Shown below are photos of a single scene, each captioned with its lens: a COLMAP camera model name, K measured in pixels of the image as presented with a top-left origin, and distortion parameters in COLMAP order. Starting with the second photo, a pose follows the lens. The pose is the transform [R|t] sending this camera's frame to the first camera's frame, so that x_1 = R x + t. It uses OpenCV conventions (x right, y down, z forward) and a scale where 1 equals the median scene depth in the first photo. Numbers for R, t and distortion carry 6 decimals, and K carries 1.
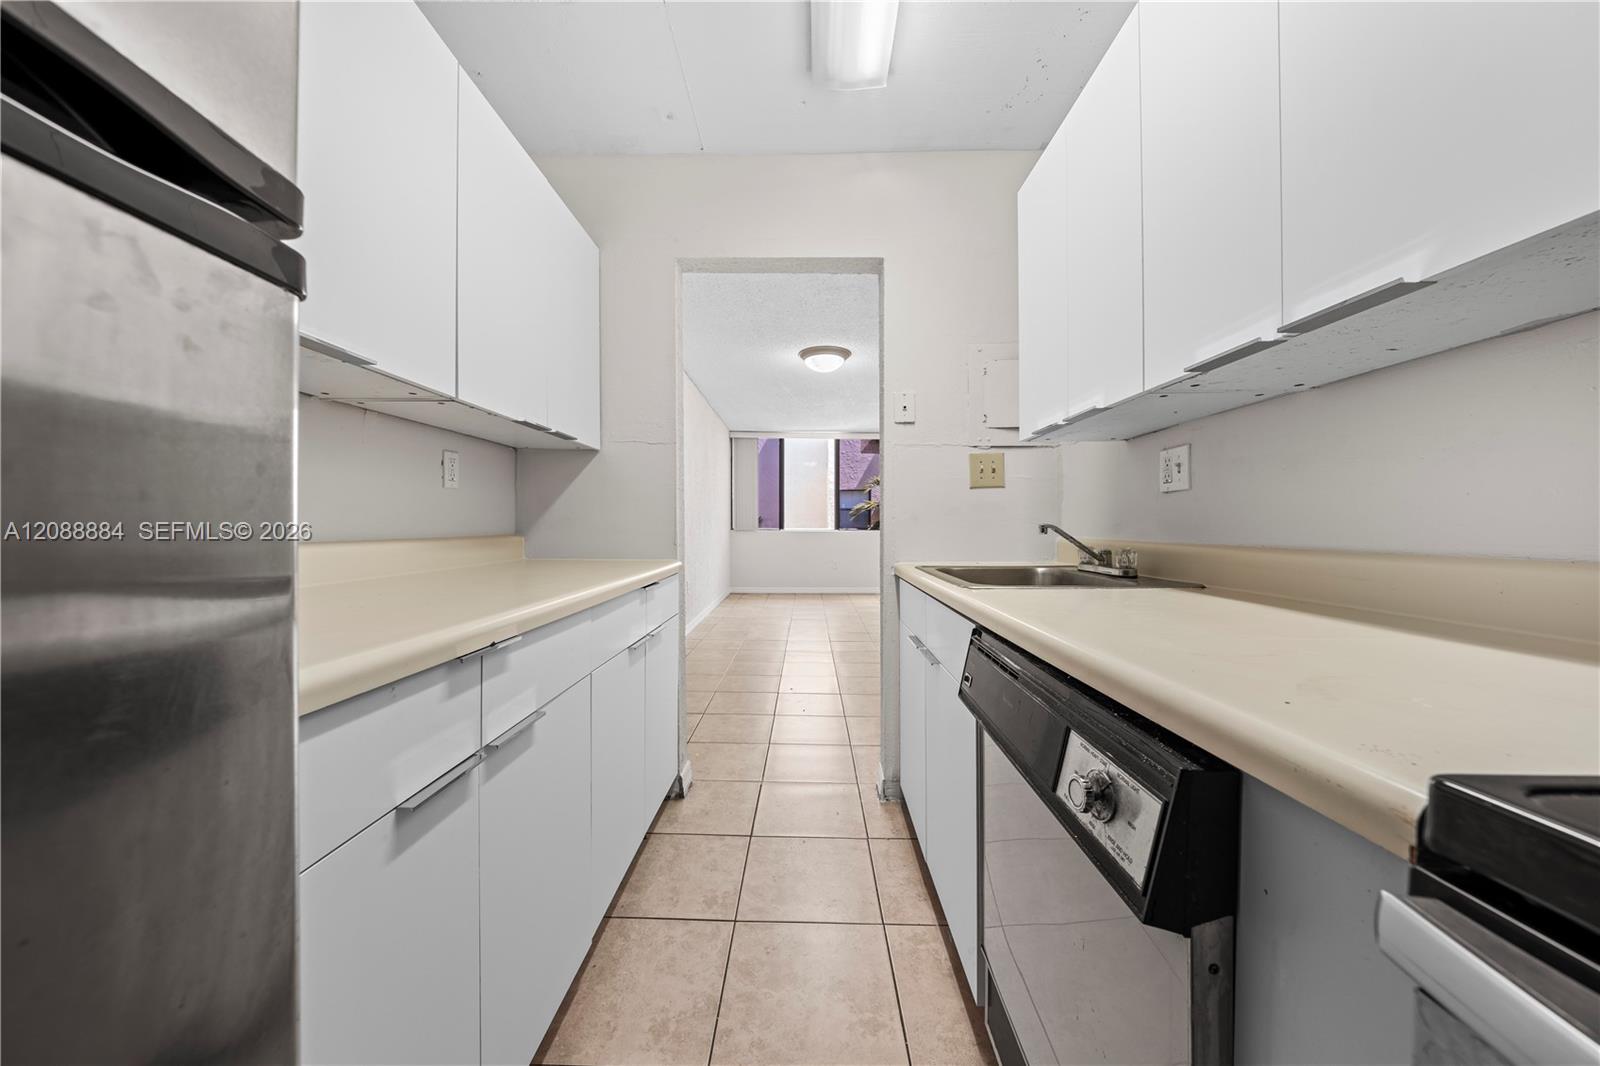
lens RADIAL K [[547.0, 0, 795.8], [0, 547.0, 526.7], [0, 0, 1]] dist [-0.004263, 0.000211]
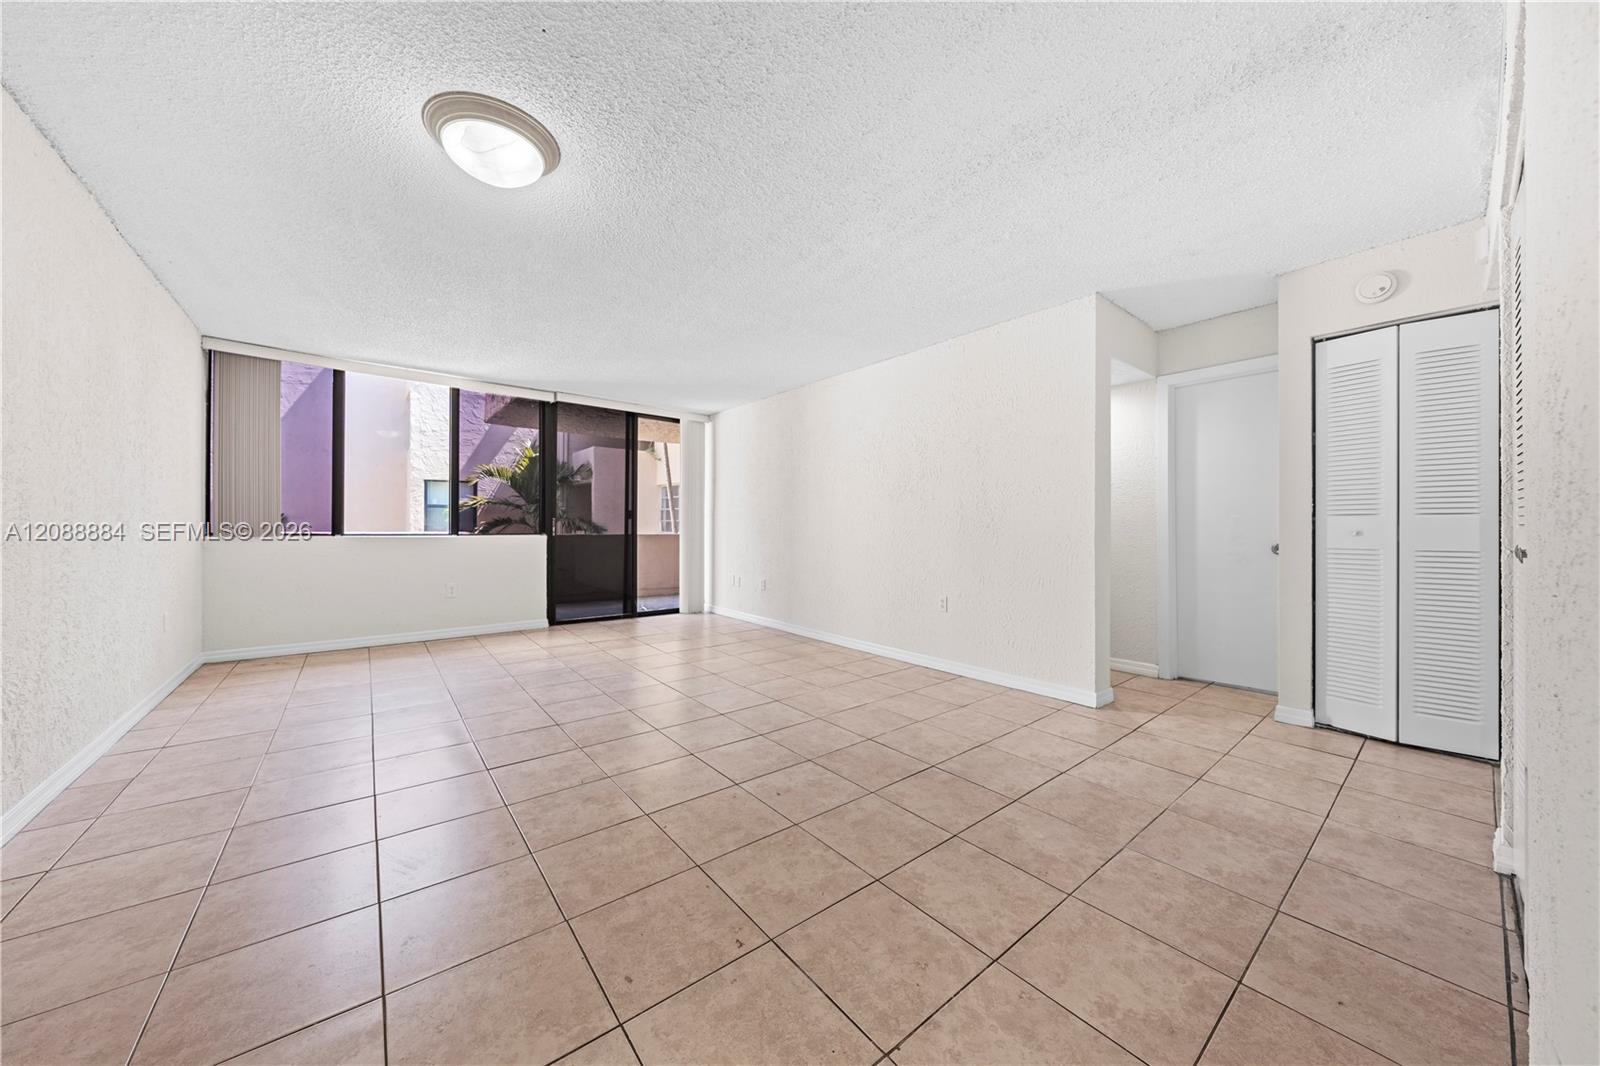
lens RADIAL K [[547.0, 0, 798.5], [0, 547.0, 531.3], [0, 0, 1]] dist [-0.004263, 0.000211]
pose [[0.770582, 0.003077, 0.637334, -0.026979], [-0.004928, 0.999987, 0.001131, -0.000866], [-0.637322, -0.004012, 0.770587, 0.391212]]
